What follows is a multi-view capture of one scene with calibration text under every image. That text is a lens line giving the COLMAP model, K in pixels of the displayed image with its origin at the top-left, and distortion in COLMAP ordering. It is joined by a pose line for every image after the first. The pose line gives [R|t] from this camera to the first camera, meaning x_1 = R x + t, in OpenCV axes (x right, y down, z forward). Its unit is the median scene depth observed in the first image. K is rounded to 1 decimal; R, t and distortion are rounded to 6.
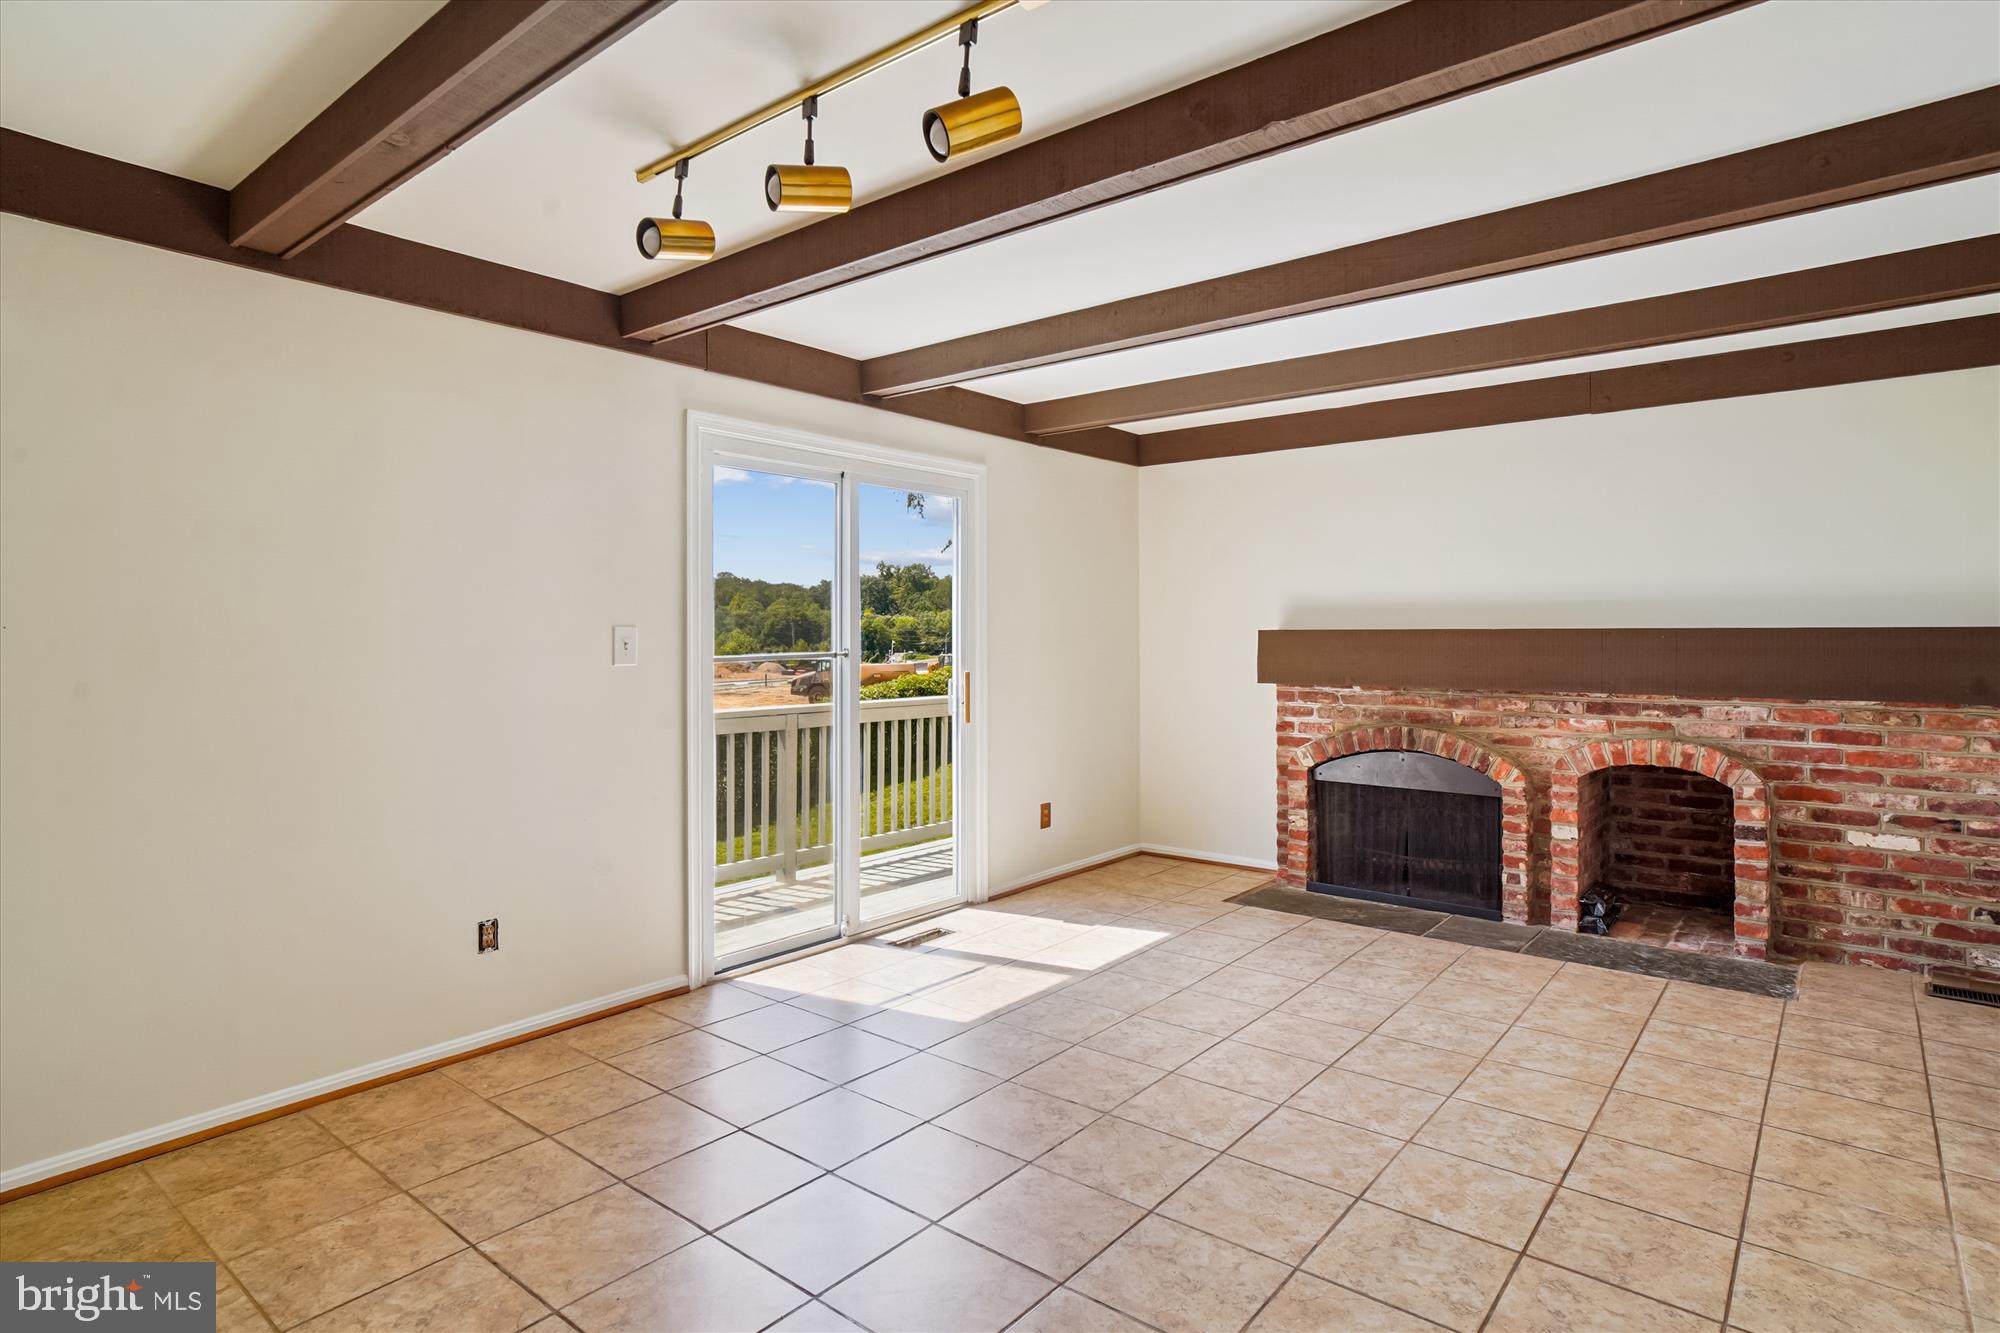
lens RADIAL K [[1048.6, 0, 993.5], [0, 1048.6, 664.3], [0, 0, 1]] dist [-0.027112, 0.026345]
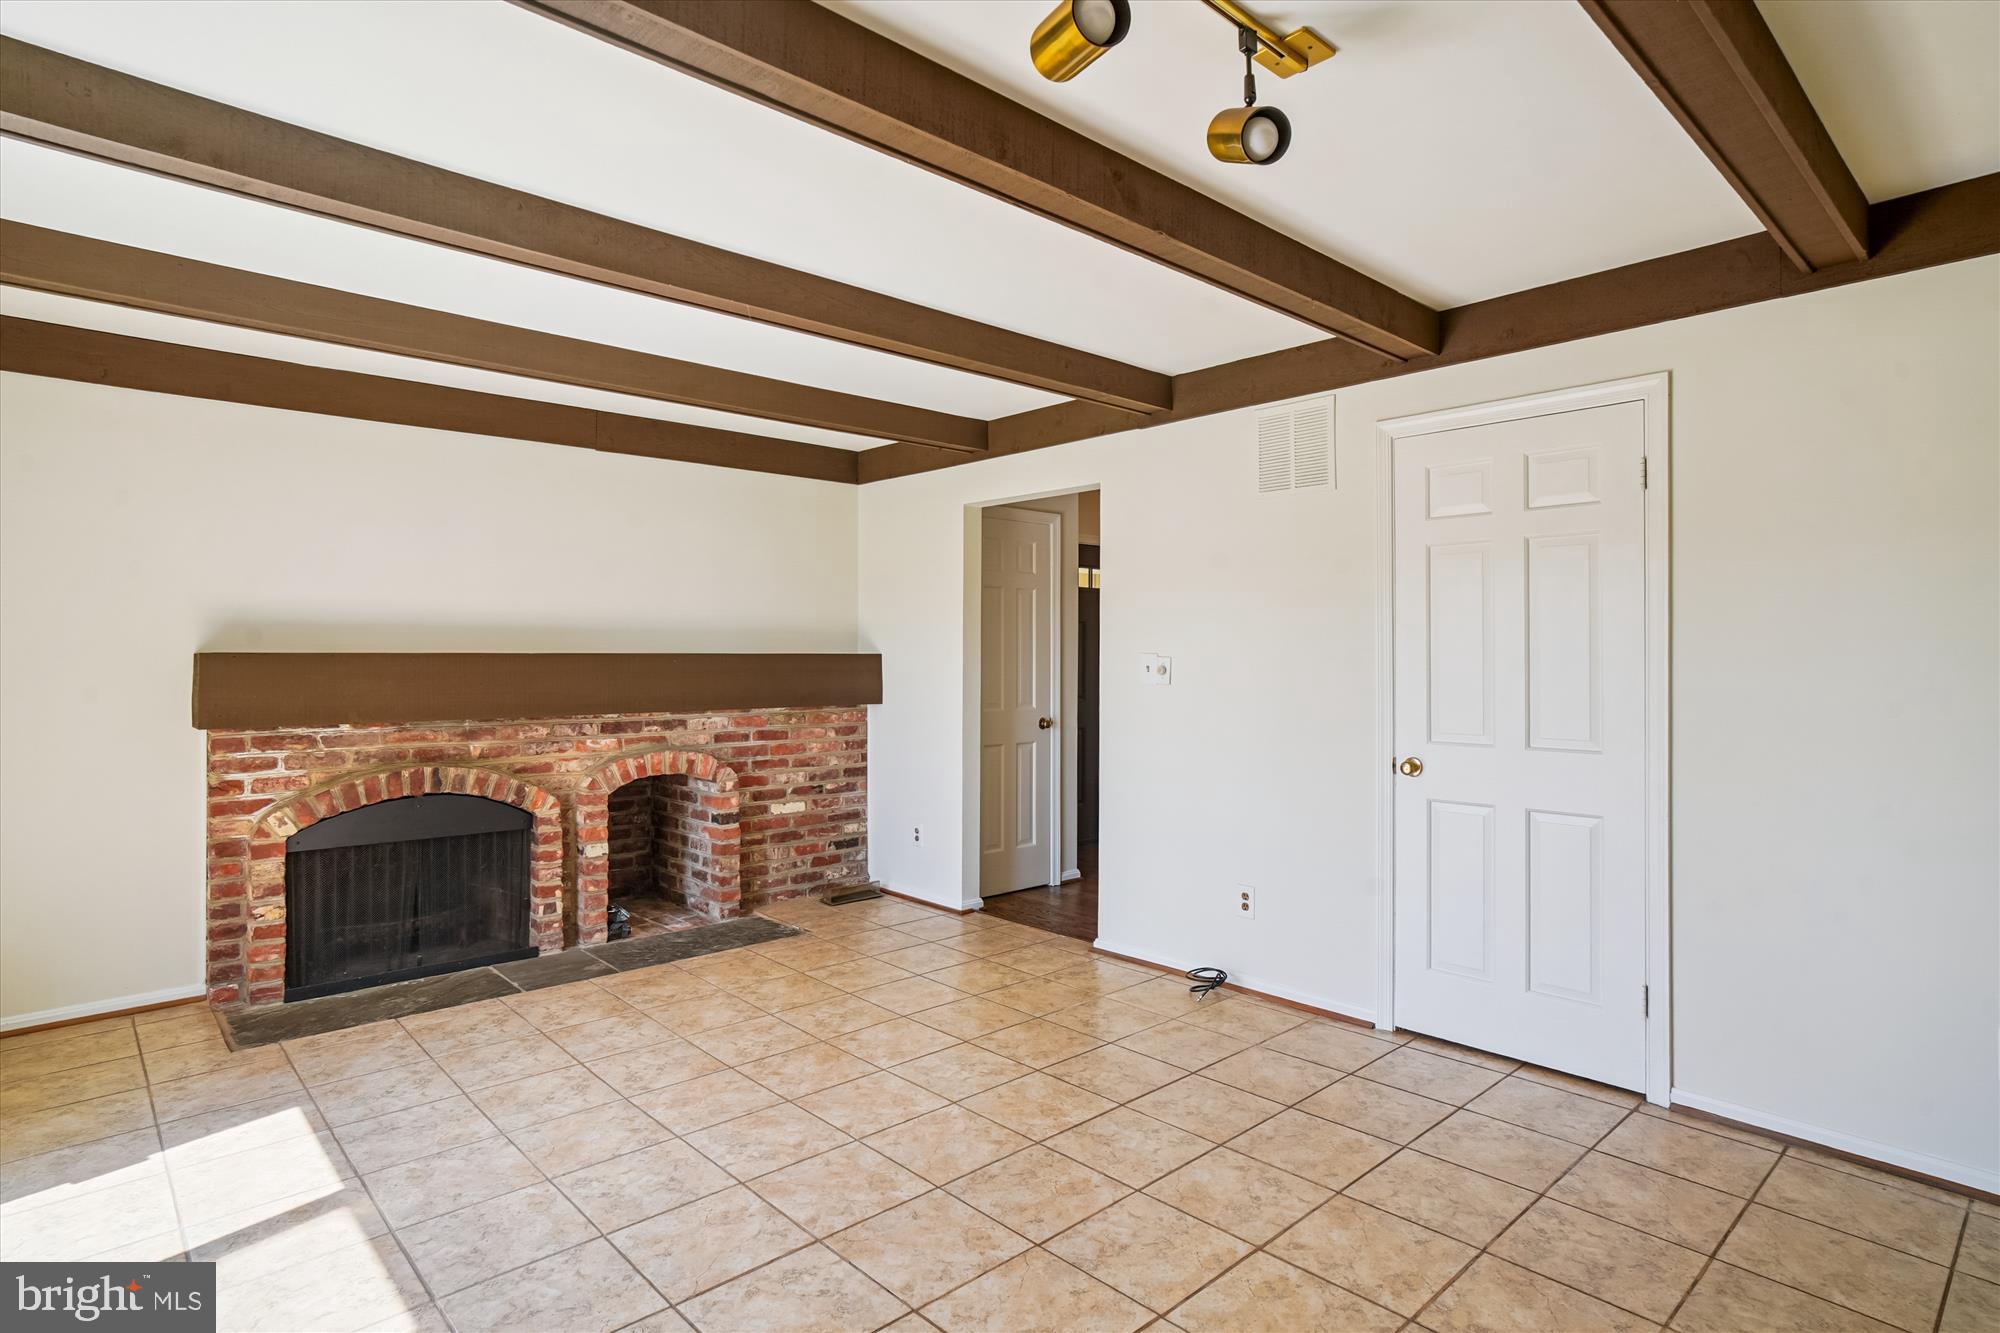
lens RADIAL K [[1048.6, 0, 993.5], [0, 1048.6, 664.3], [0, 0, 1]] dist [-0.027112, 0.026345]
pose [[0.142200, -0.005063, 0.989825, -0.466709], [0.028807, 0.999585, 0.000974, -0.014275], [-0.989419, 0.028375, 0.142287, 0.501002]]
